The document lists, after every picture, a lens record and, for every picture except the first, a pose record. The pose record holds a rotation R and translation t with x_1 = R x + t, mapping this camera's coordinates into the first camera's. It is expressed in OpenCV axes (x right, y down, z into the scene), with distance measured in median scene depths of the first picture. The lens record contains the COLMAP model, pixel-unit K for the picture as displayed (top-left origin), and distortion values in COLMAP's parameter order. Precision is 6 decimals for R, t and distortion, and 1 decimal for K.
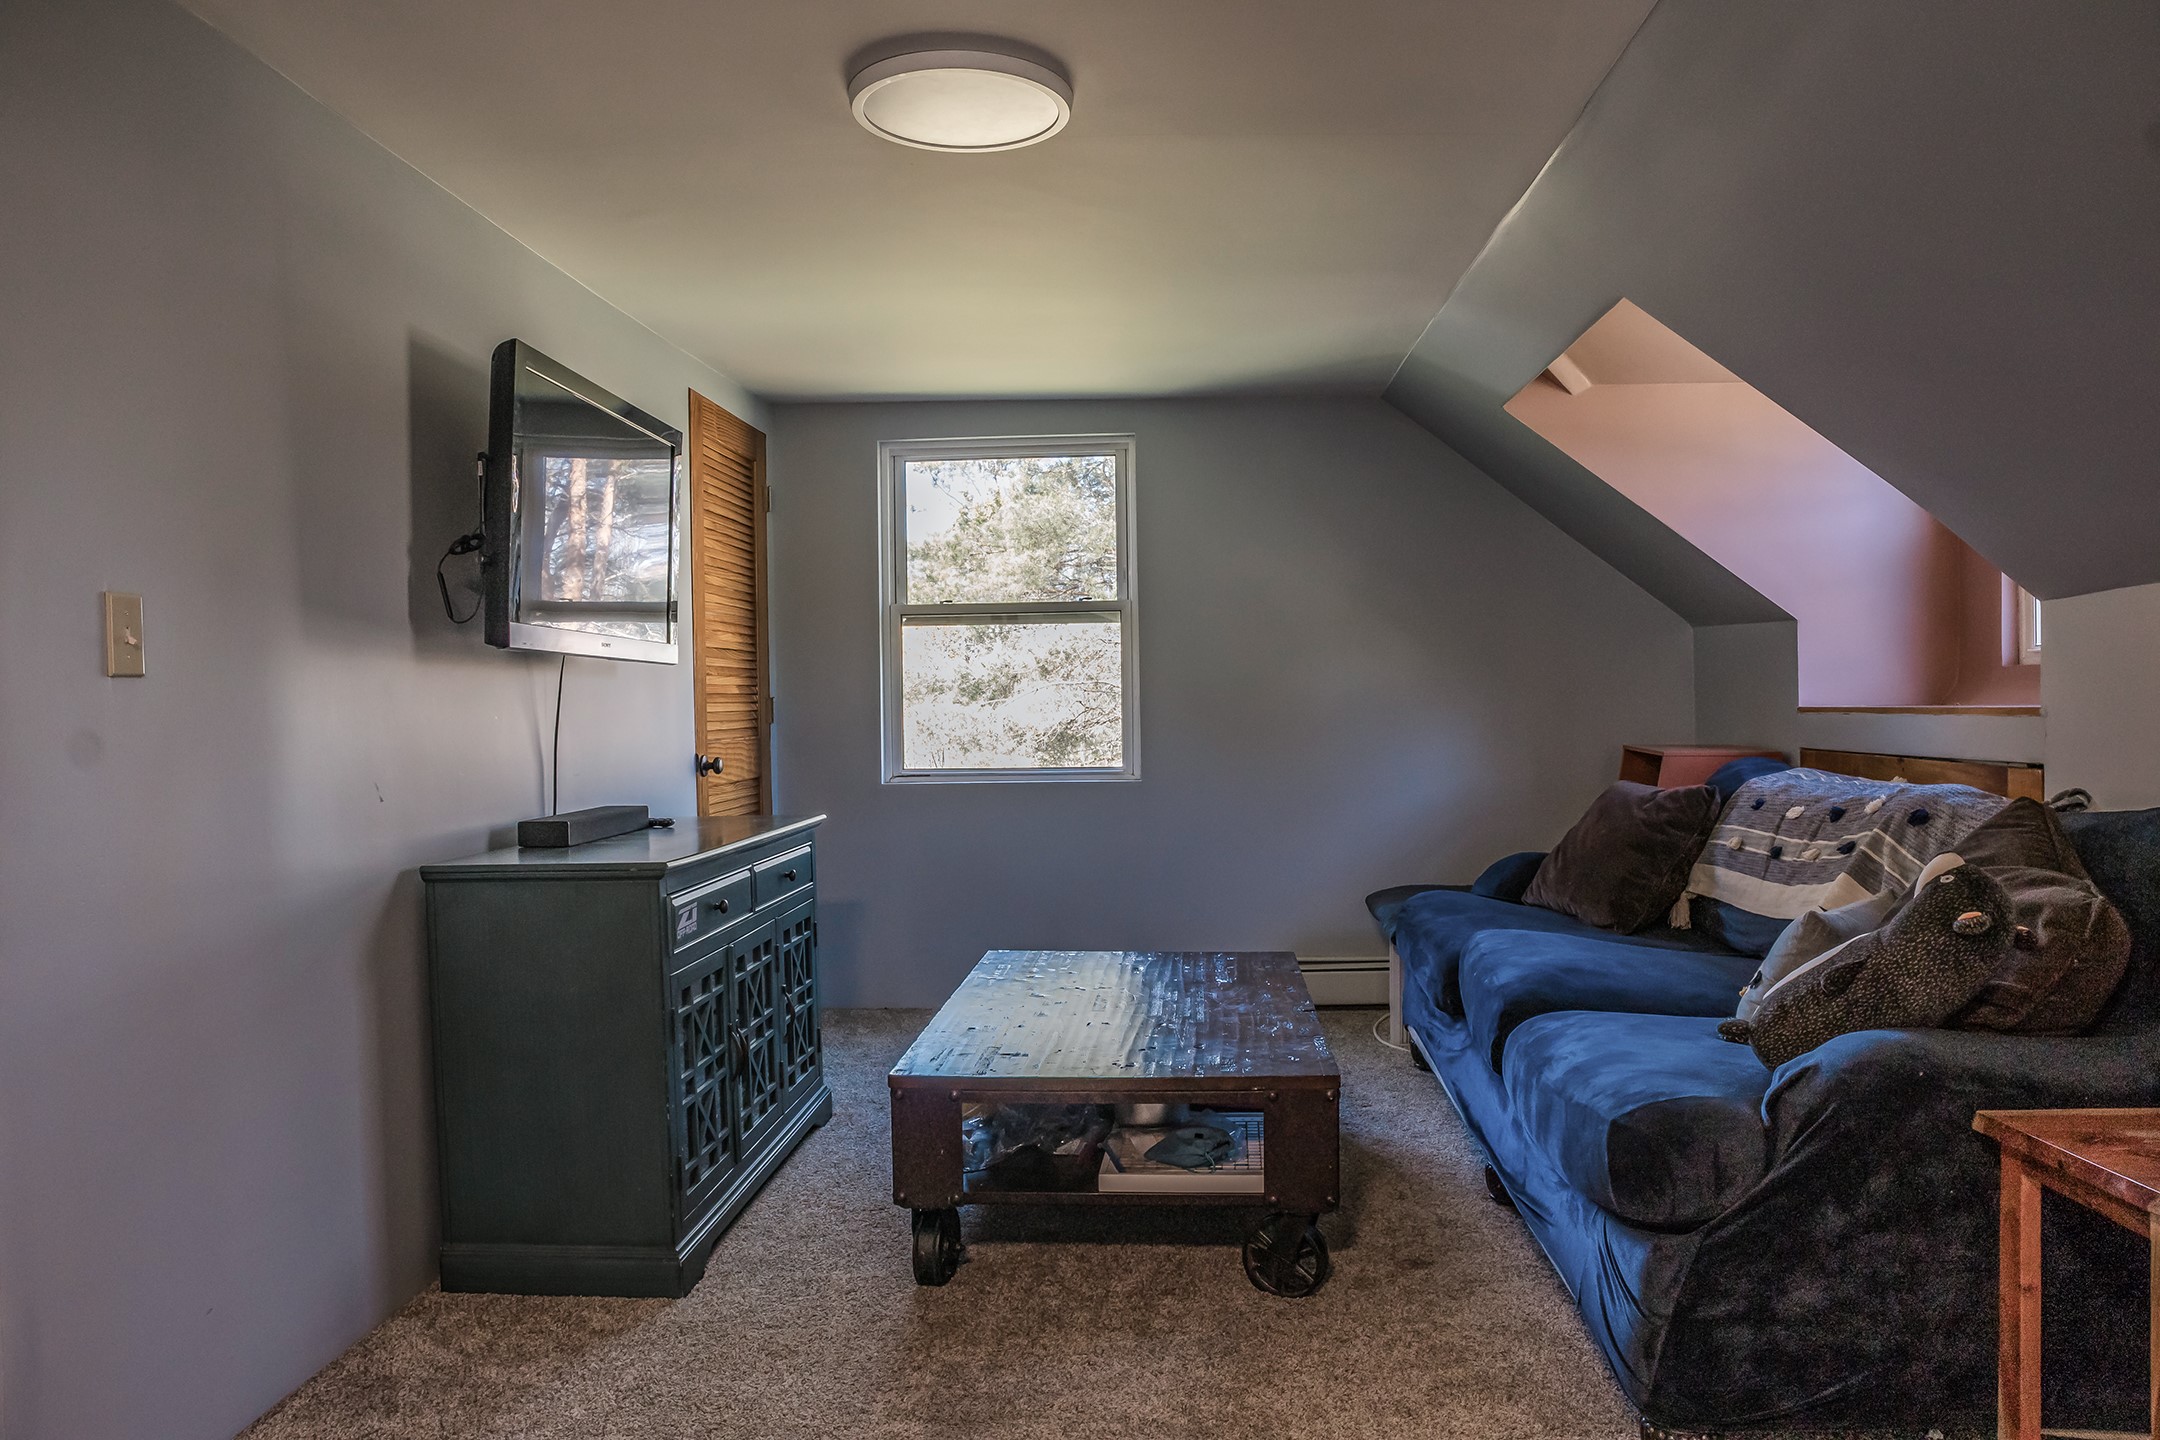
lens RADIAL K [[1483.3, 0, 1082.6], [0, 1483.3, 710.8], [0, 0, 1]] dist [-0.072771, 0.002774]
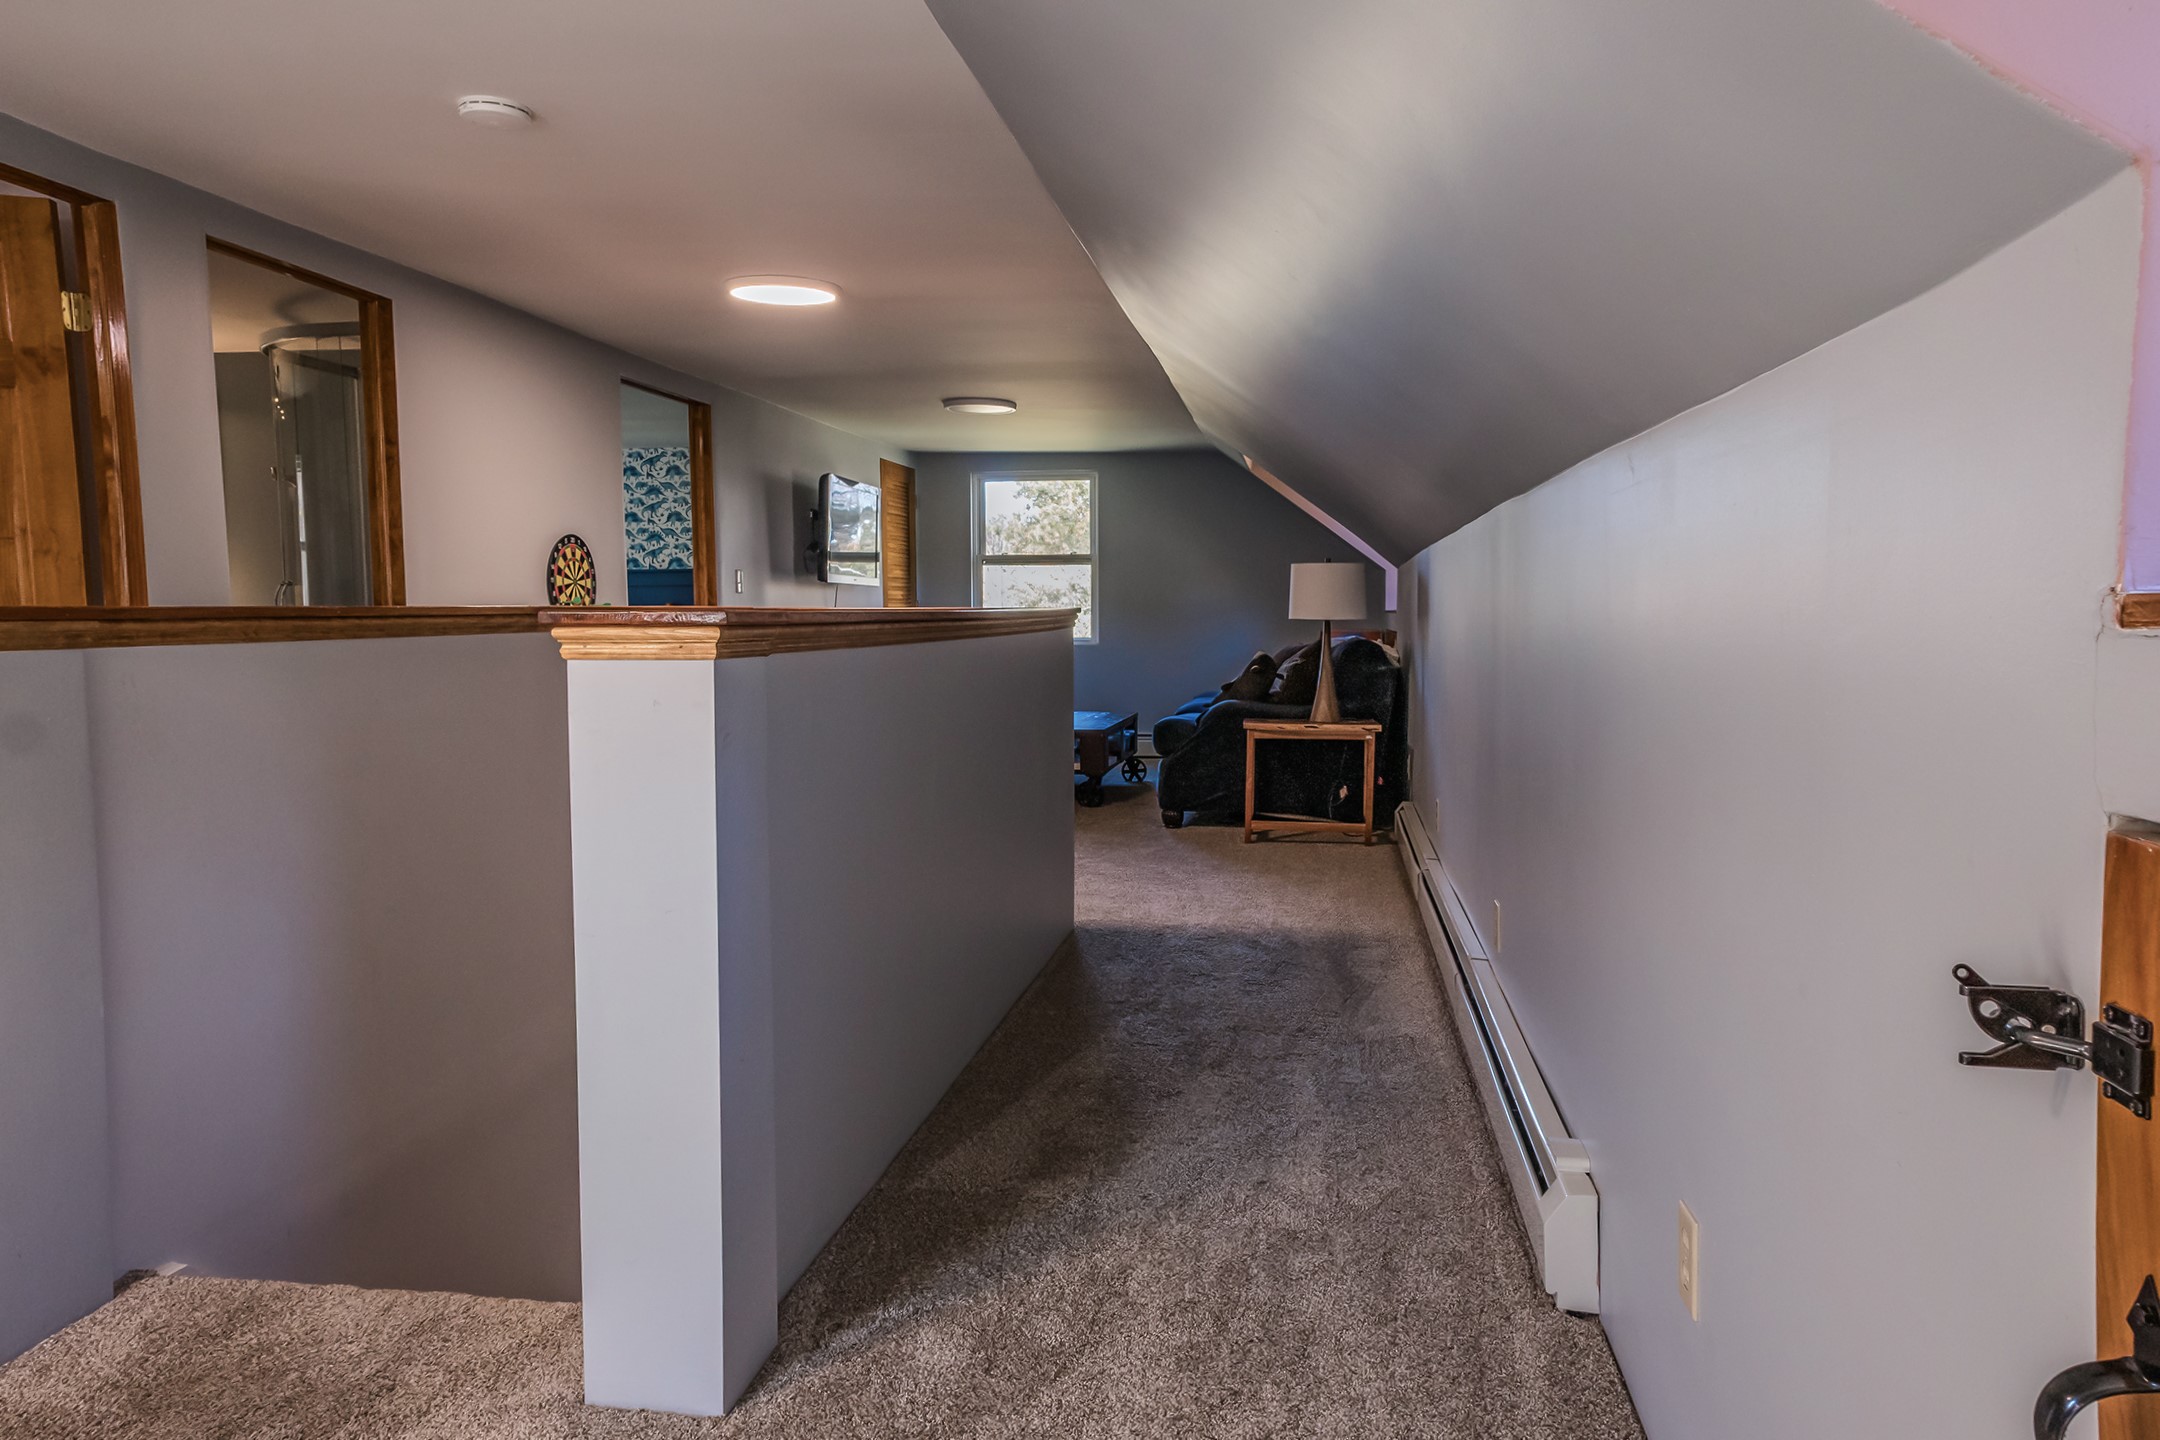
lens RADIAL K [[1483.3, 0, 1084.0], [0, 1483.3, 729.9], [0, 0, 1]] dist [-0.072771, 0.002774]
pose [[0.995429, 0.019649, -0.093466, 0.212819], [-0.012654, 0.997114, 0.074861, 0.012950], [0.094667, -0.073336, 0.992804, -1.022430]]
